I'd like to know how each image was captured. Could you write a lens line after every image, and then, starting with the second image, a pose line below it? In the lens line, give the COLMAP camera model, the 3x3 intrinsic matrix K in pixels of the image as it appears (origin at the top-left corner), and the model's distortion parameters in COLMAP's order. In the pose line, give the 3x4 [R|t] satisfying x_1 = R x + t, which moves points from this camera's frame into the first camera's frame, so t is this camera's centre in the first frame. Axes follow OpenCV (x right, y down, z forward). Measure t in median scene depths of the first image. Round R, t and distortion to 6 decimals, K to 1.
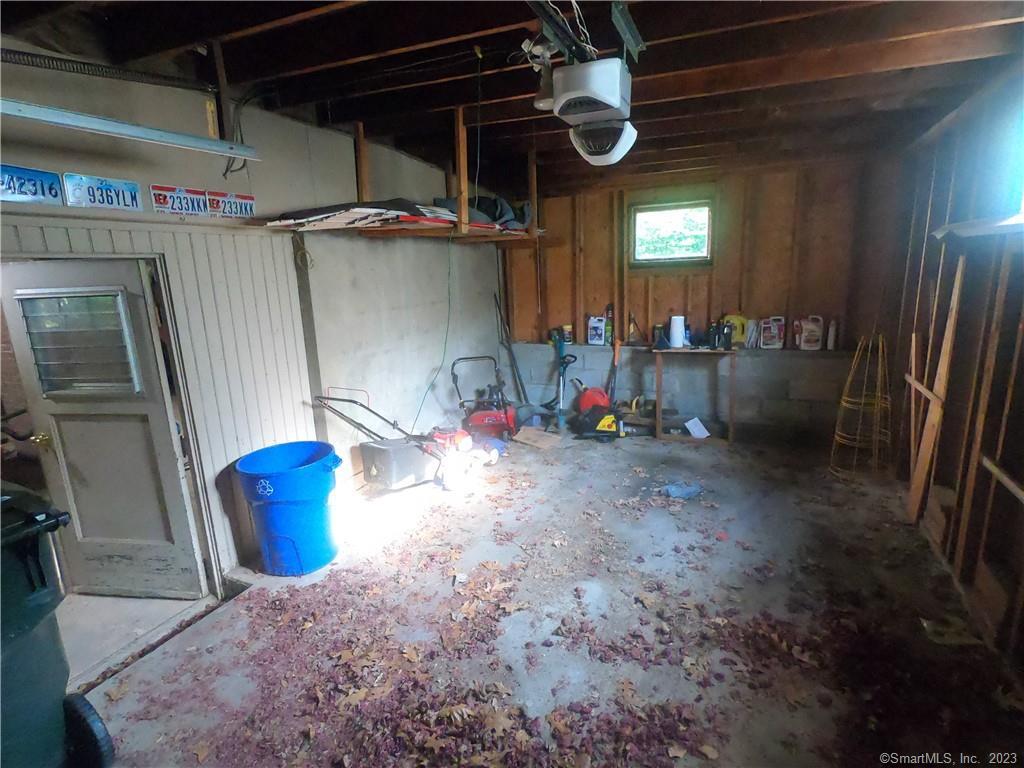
lens RADIAL K [[520.1, 0, 512.0], [0, 520.1, 384.0], [0, 0, 1]] dist [0.003141, 0.001445]
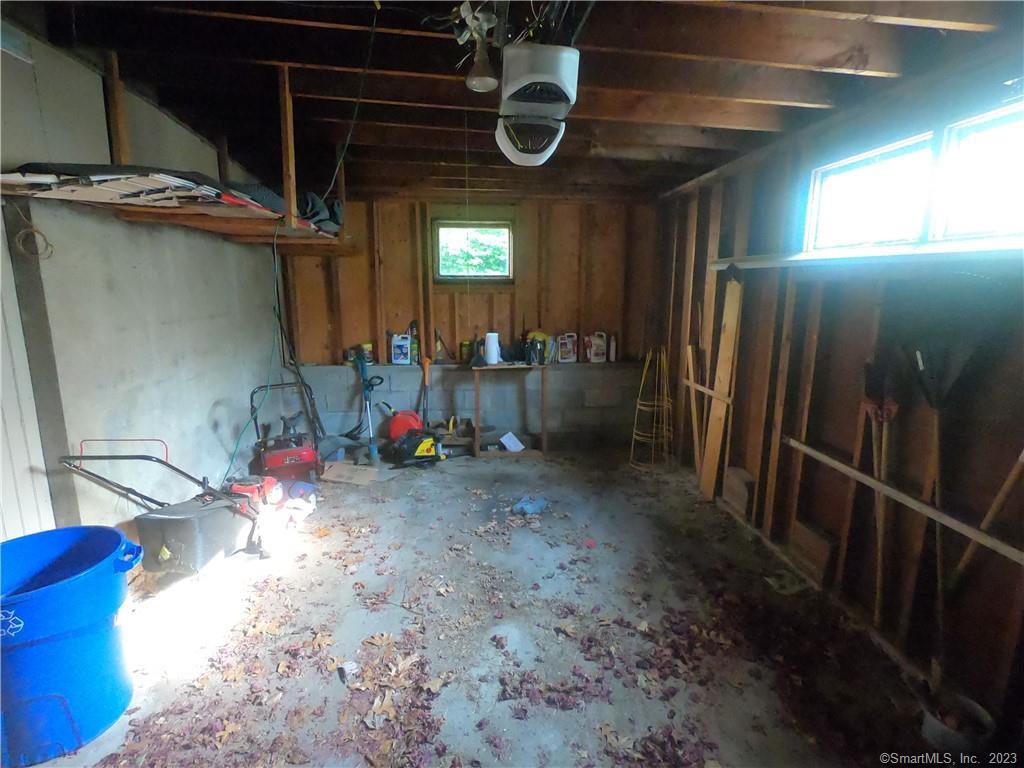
lens RADIAL K [[520.1, 0, 512.0], [0, 520.1, 384.0], [0, 0, 1]] dist [0.003141, 0.001445]
pose [[0.861322, -0.052566, 0.505332, -0.162933], [0.071863, 0.997238, -0.018754, -0.010390], [-0.502951, 0.052468, 0.862721, 0.119235]]
